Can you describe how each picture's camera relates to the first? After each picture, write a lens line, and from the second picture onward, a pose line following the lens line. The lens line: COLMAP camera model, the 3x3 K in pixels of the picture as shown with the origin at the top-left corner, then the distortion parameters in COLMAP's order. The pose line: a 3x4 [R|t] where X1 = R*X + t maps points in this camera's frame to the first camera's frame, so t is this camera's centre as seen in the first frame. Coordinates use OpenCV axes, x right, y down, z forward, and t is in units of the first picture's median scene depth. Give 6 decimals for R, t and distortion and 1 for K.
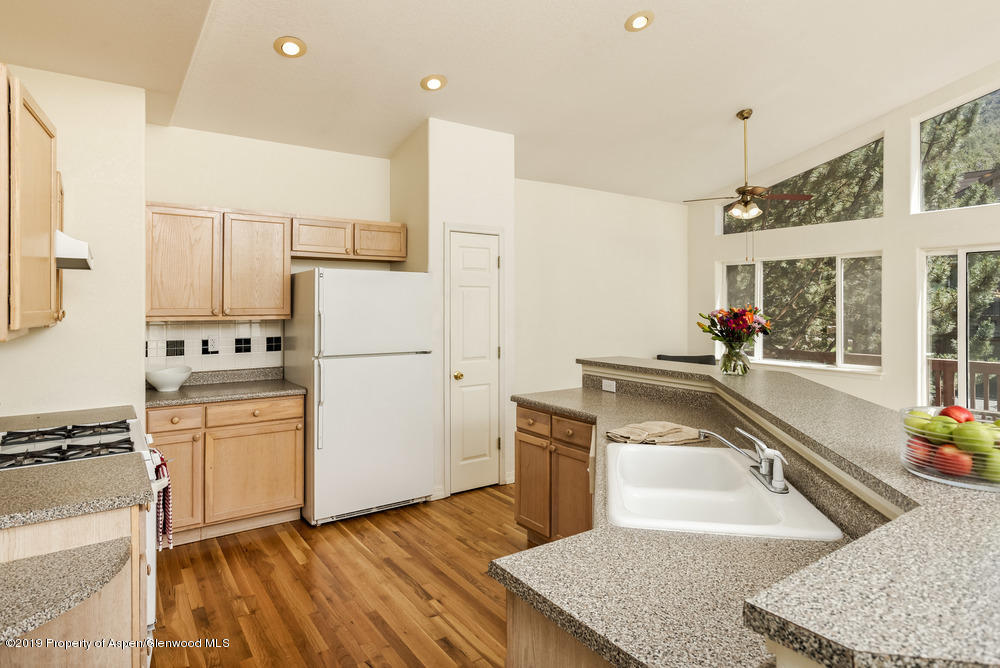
lens RADIAL K [[559.6, 0, 497.5], [0, 559.6, 304.0], [0, 0, 1]] dist [-0.004214, 0.000414]
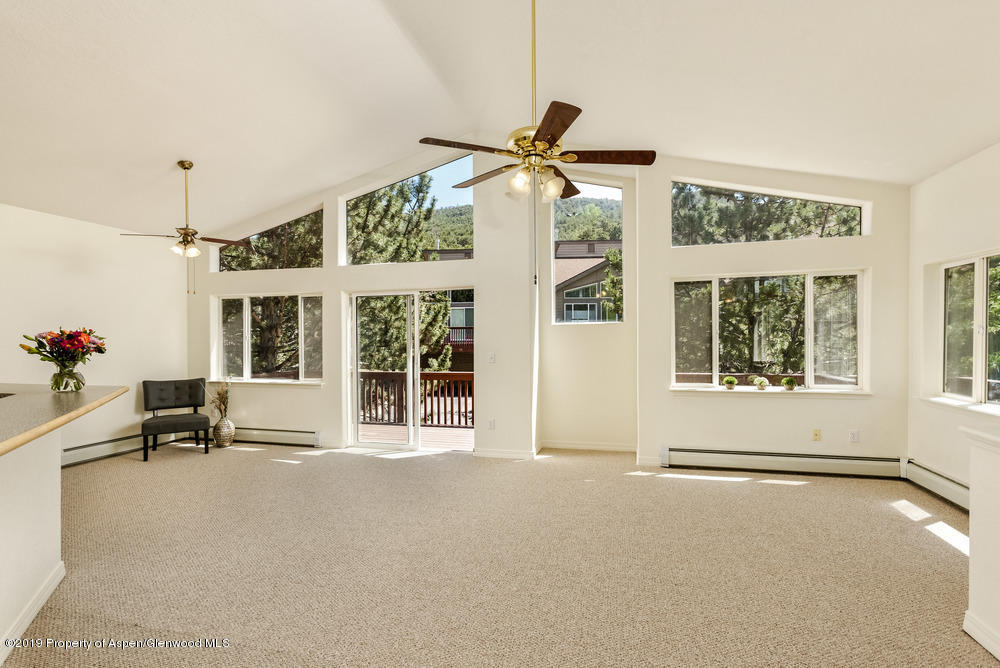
lens RADIAL K [[476.5, 0, 494.8], [0, 476.5, 340.2], [0, 0, 1]] dist [0.002717, 0.000815]
pose [[0.769298, -0.009223, 0.638824, 0.394470], [0.005977, 0.999956, 0.007239, 0.020987], [-0.638863, -0.001750, 0.769319, -0.205009]]
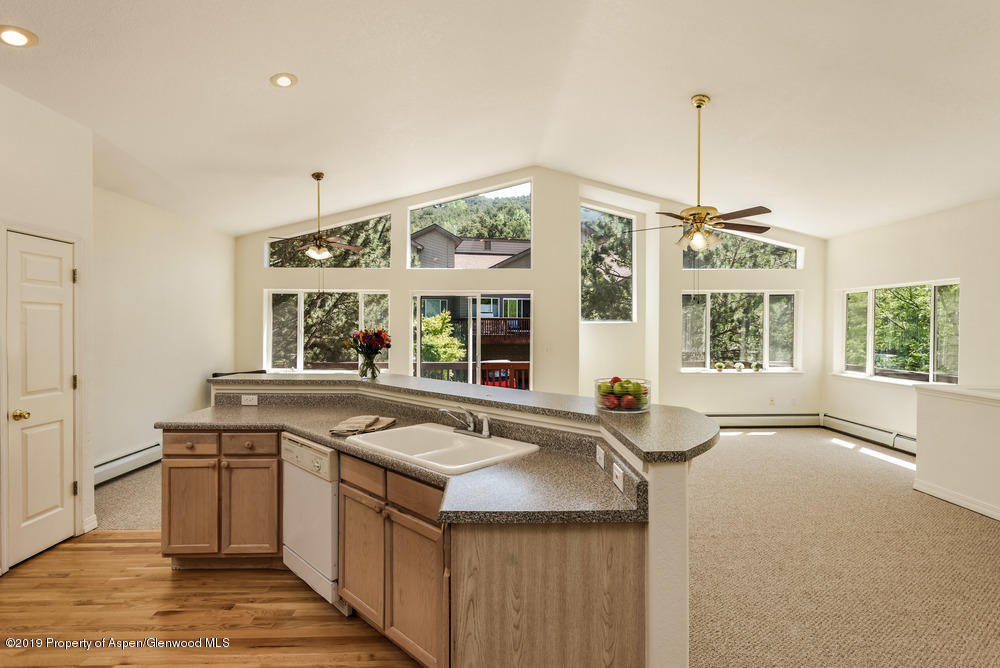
lens RADIAL K [[476.5, 0, 498.2], [0, 476.5, 332.5], [0, 0, 1]] dist [0.002717, 0.000815]
pose [[0.554835, -0.005891, 0.831940, -0.302803], [-0.005195, 0.999931, 0.010545, 0.001273], [-0.831944, -0.010173, 0.554766, 0.076699]]
